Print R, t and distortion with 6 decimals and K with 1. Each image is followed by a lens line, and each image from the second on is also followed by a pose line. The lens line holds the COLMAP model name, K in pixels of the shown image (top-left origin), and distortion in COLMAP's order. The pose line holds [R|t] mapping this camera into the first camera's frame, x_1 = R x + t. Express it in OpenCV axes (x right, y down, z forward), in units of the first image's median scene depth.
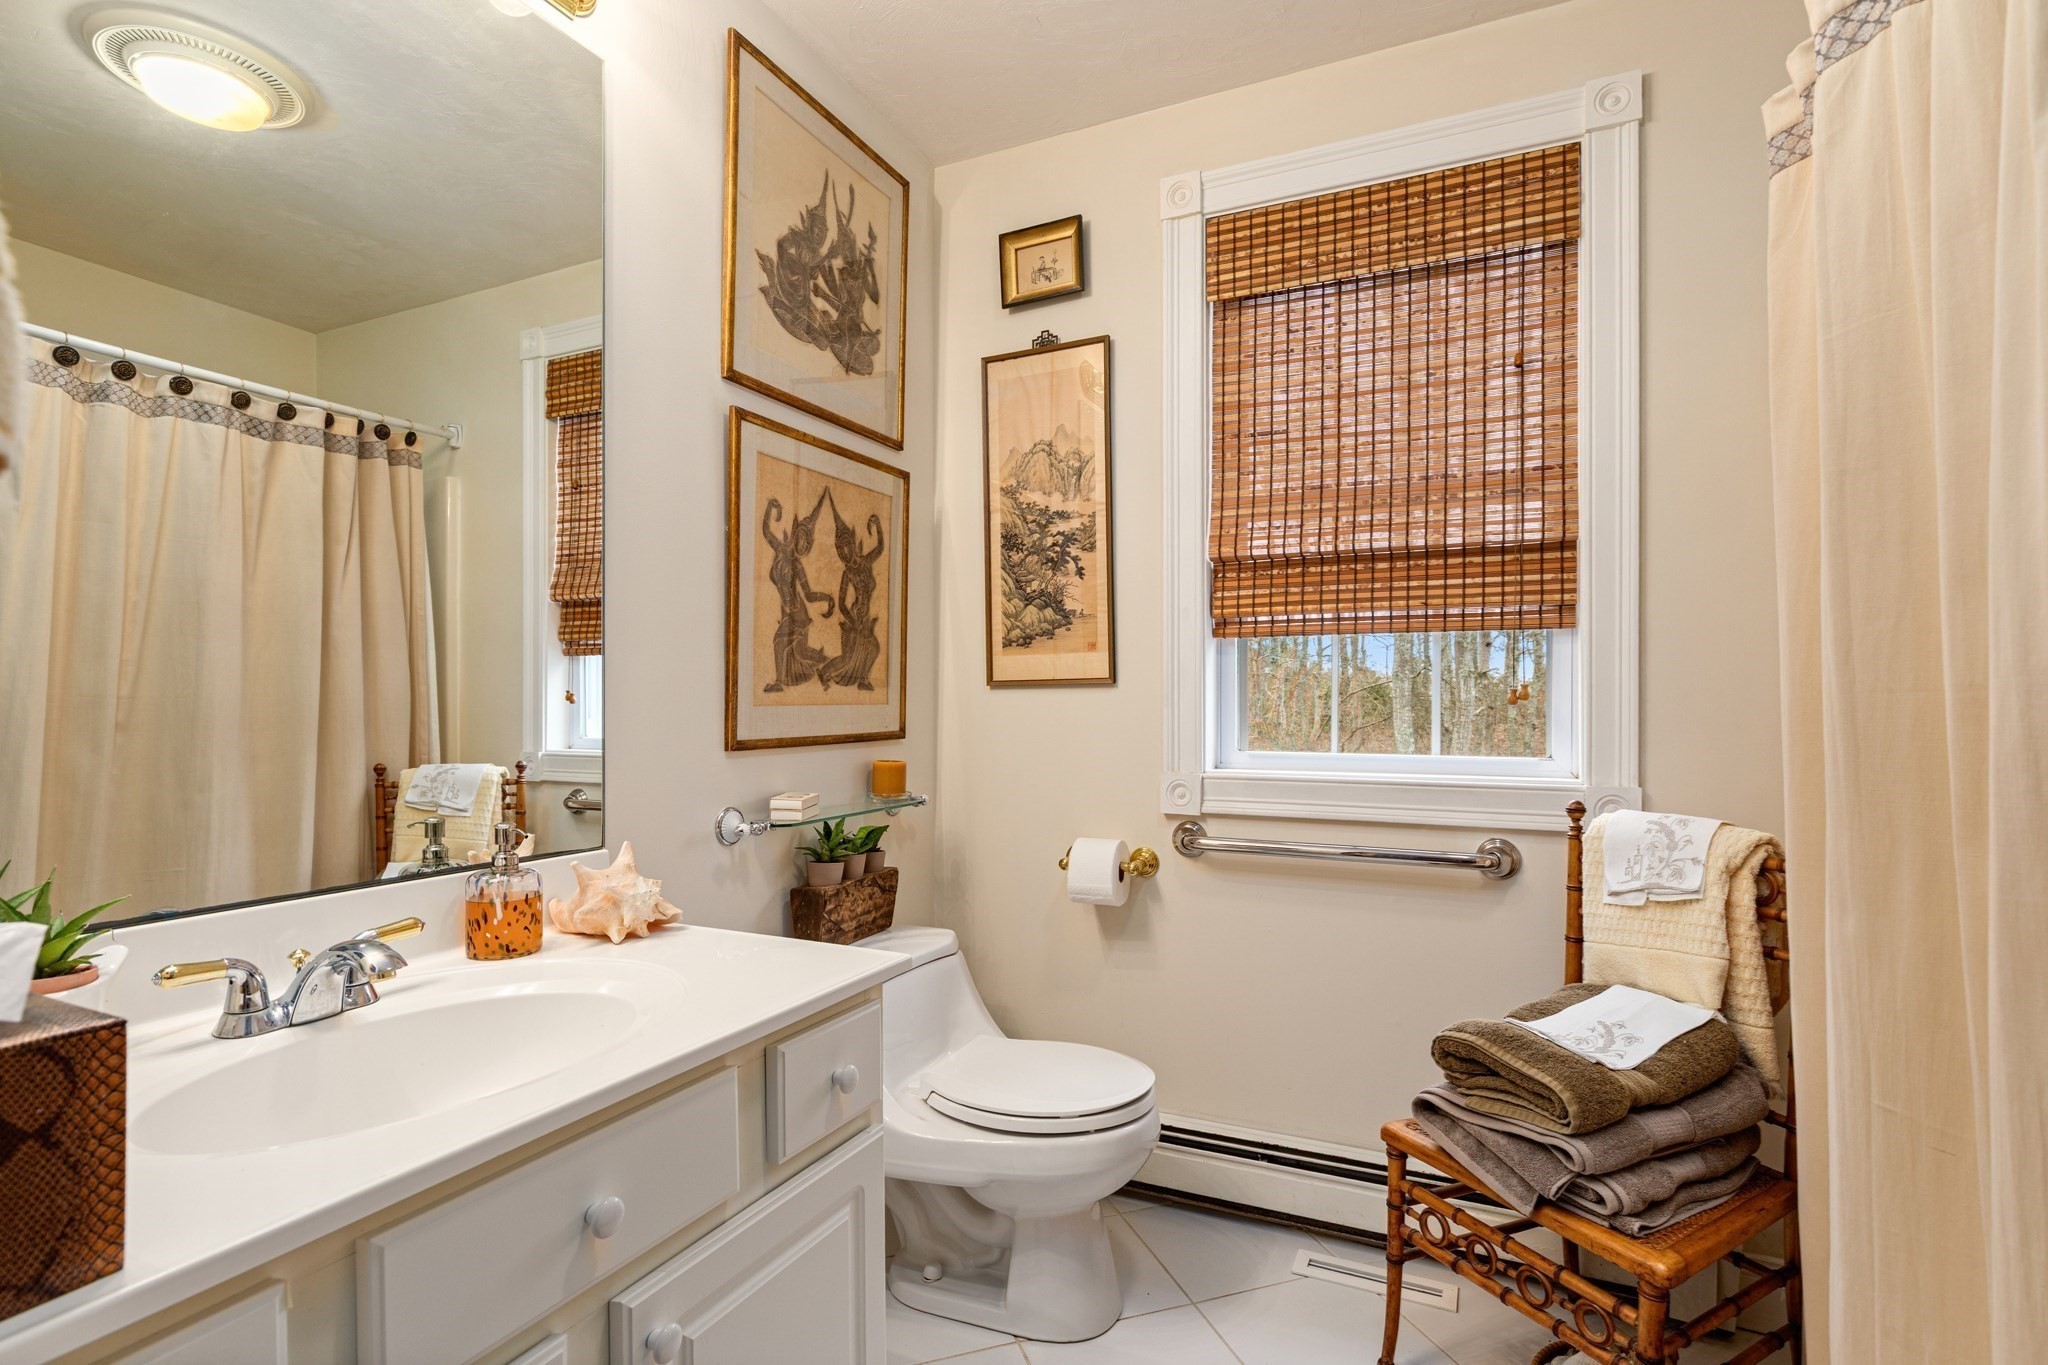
lens RADIAL K [[1018.5, 0, 1031.8], [0, 1018.5, 694.8], [0, 0, 1]] dist [0.001512, 0.000310]
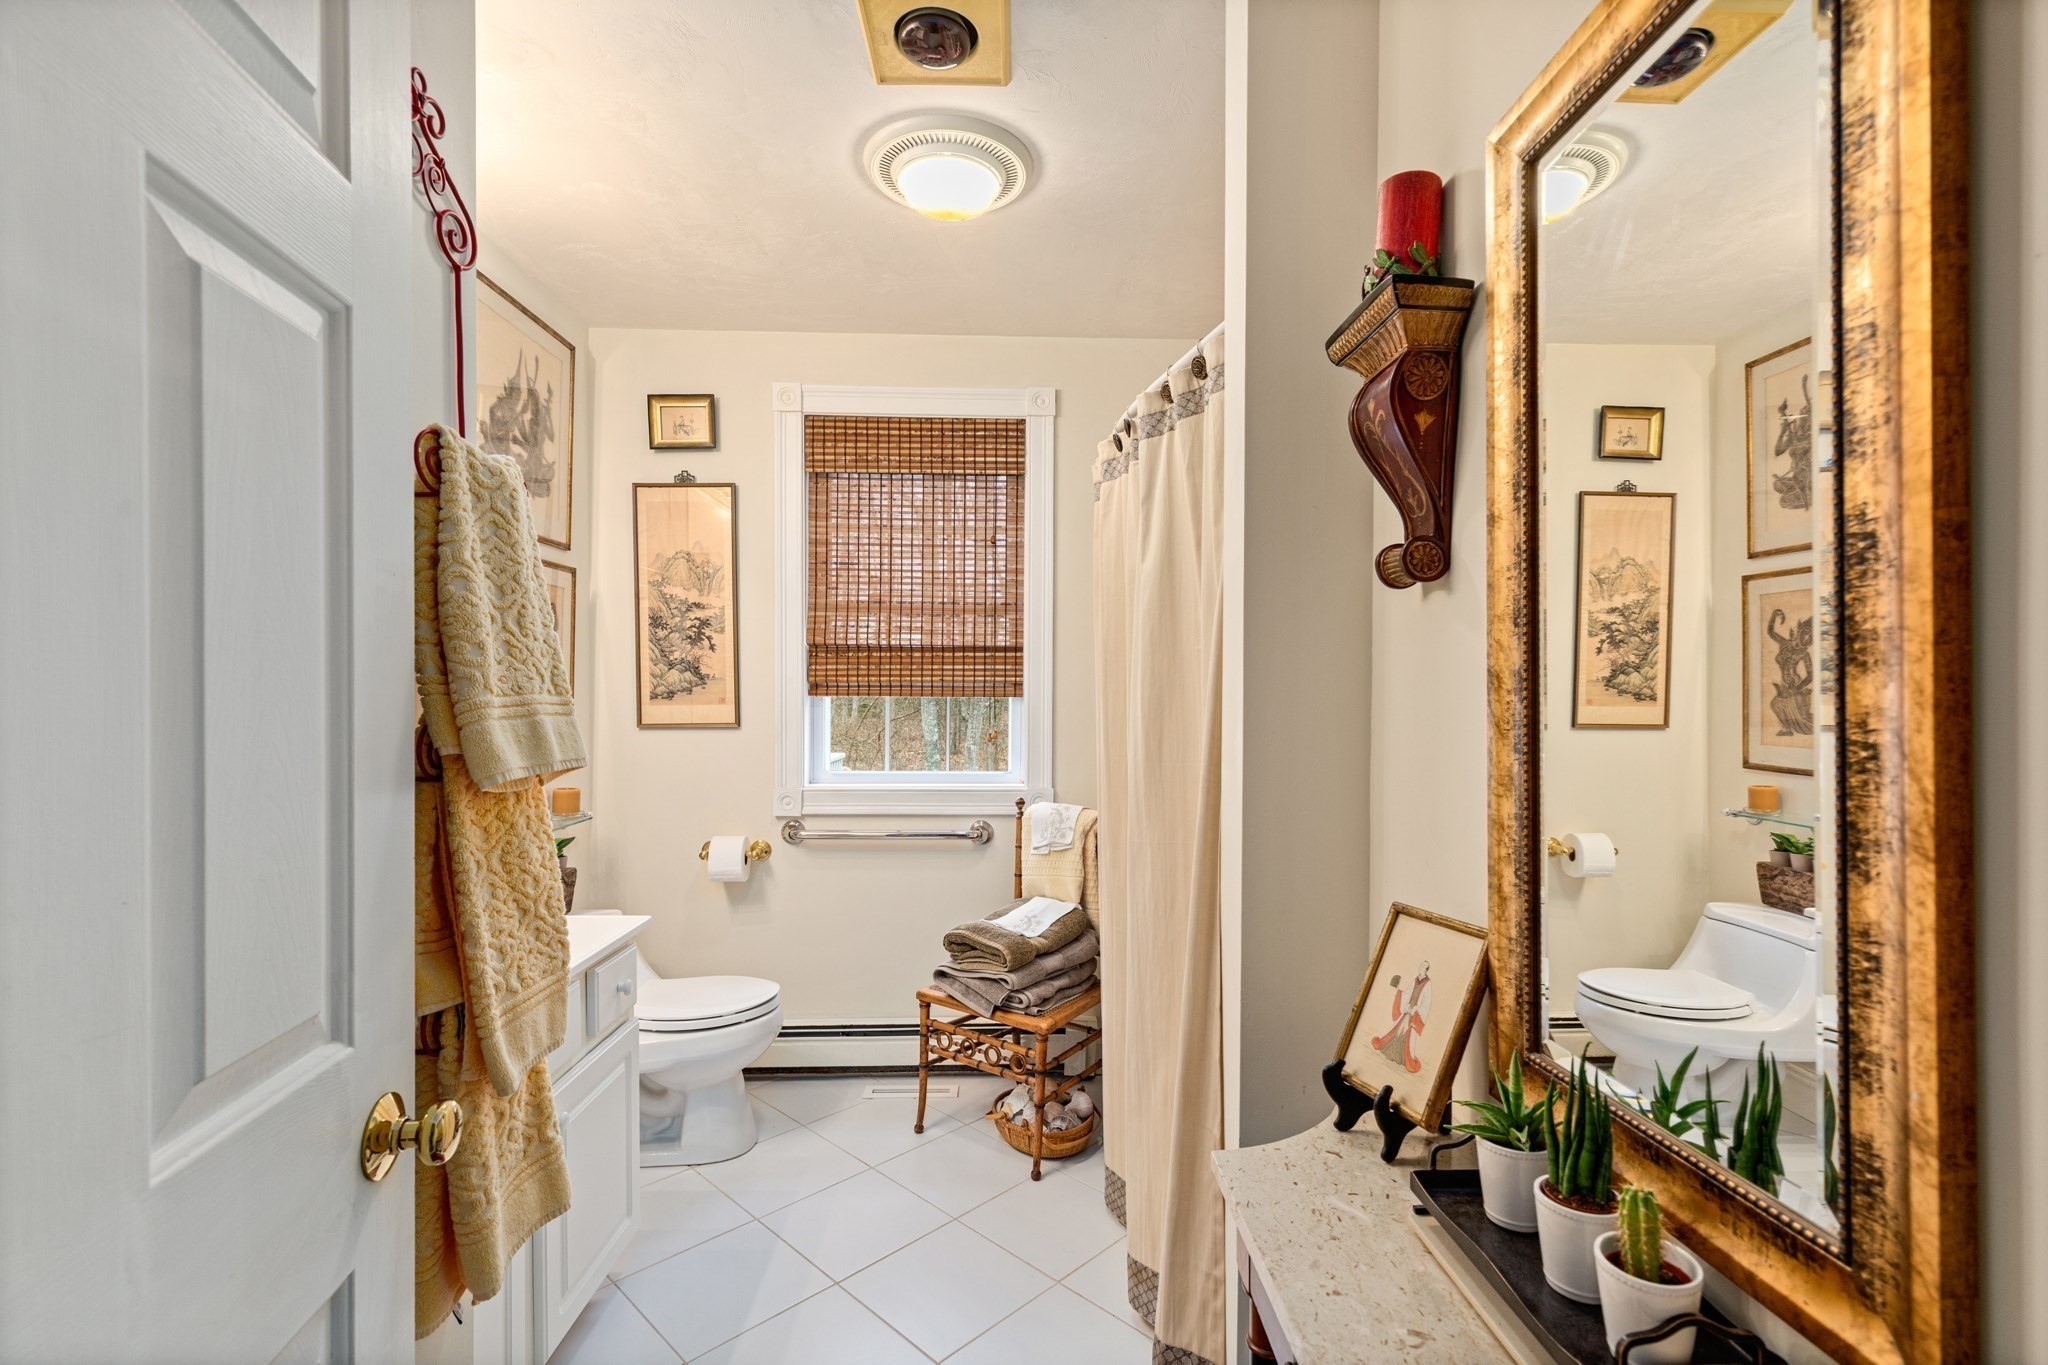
lens RADIAL K [[928.2, 0, 1023.2], [0, 928.2, 692.2], [0, 0, 1]] dist [0.010139, -0.003088]
pose [[0.900235, 0.000738, 0.435404, -0.148182], [-0.002307, 0.999993, 0.003074, -0.074924], [-0.435398, -0.003772, 0.900230, -0.406901]]
